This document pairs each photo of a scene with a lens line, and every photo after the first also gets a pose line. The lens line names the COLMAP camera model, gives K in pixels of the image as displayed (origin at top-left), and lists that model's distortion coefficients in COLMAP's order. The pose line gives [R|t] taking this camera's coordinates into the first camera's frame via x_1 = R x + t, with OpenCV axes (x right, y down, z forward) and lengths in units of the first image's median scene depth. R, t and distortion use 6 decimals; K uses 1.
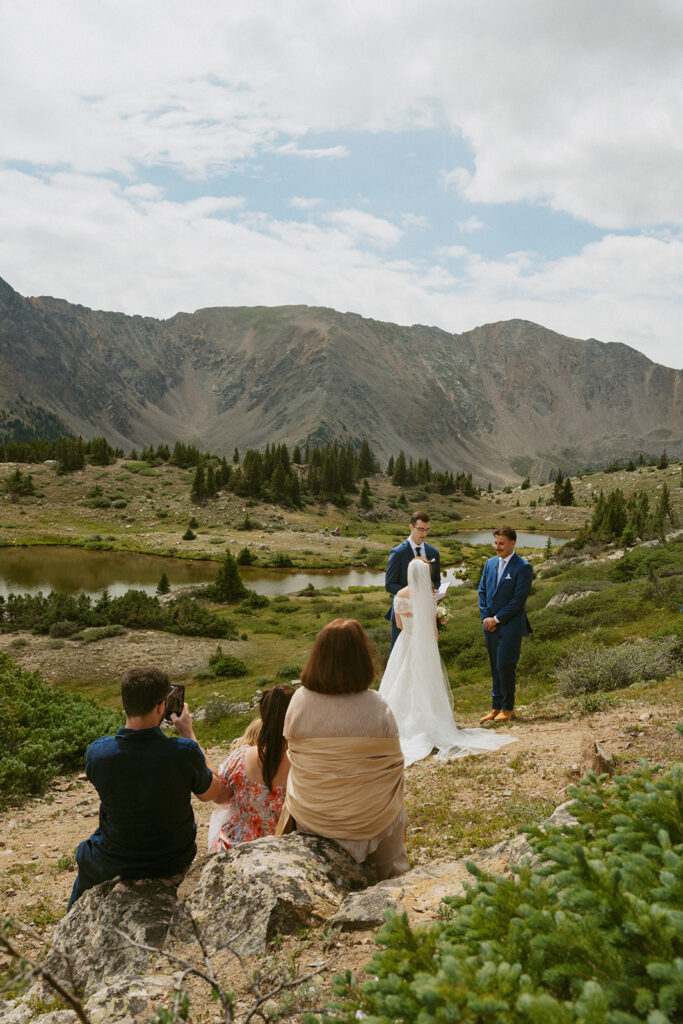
lens RADIAL K [[1048.1, 0, 355.0], [0, 1048.1, 502.6], [0, 0, 1]] dist [0.007819, 0.000000]
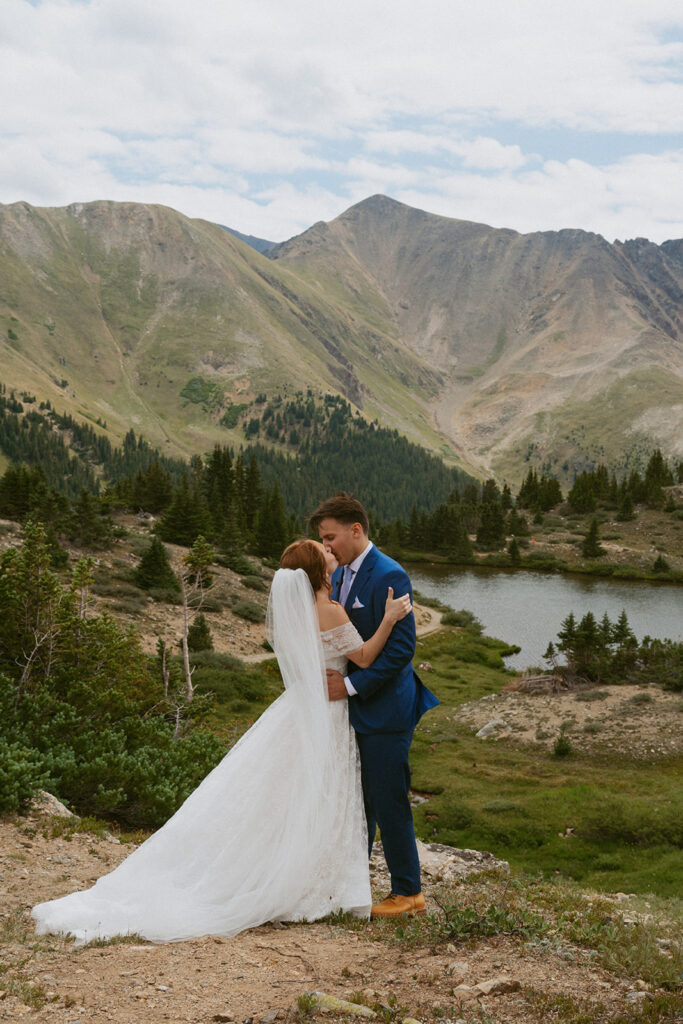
lens RADIAL K [[1283.3, 0, 346.4], [0, 1283.3, 512.3], [0, 0, 1]] dist [0.007992, 0.000000]
pose [[0.809794, 0.058516, -0.583788, 0.018298], [-0.069346, 0.997585, 0.003802, 0.001799], [0.582601, 0.037404, 0.811897, 0.025058]]
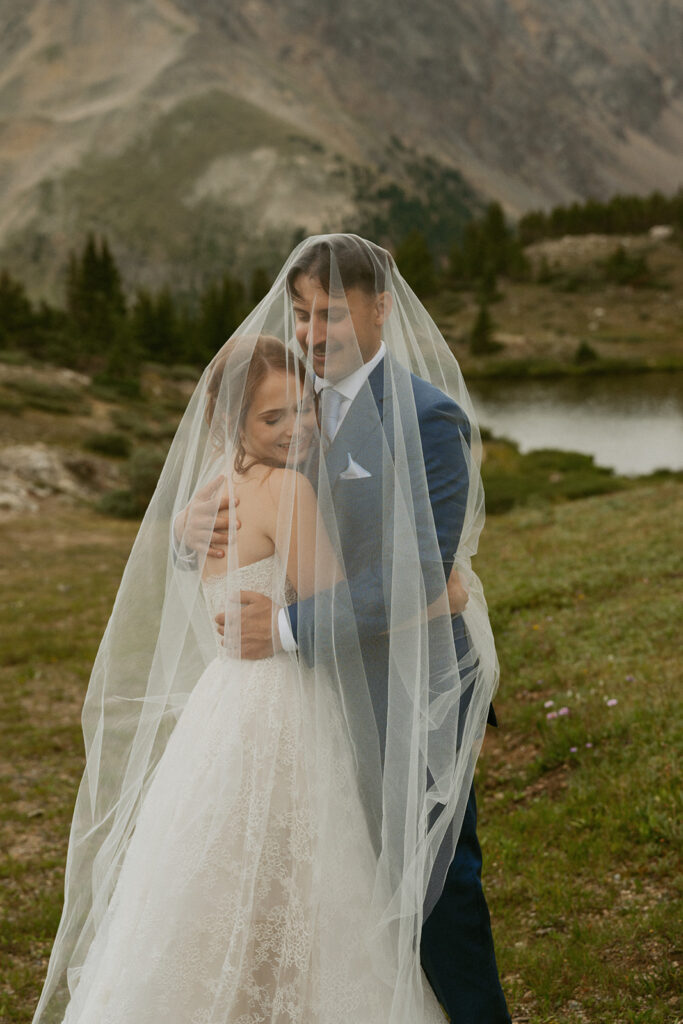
lens RADIAL K [[2109.4, 0, 340.4], [0, 2109.4, 502.9], [0, 0, 1]] dist [0.062007, 0.000000]
pose [[0.947303, -0.020721, -0.319669, -0.092914], [0.046156, 0.996322, 0.072197, 0.017745], [0.316997, -0.083147, 0.944775, -0.145893]]
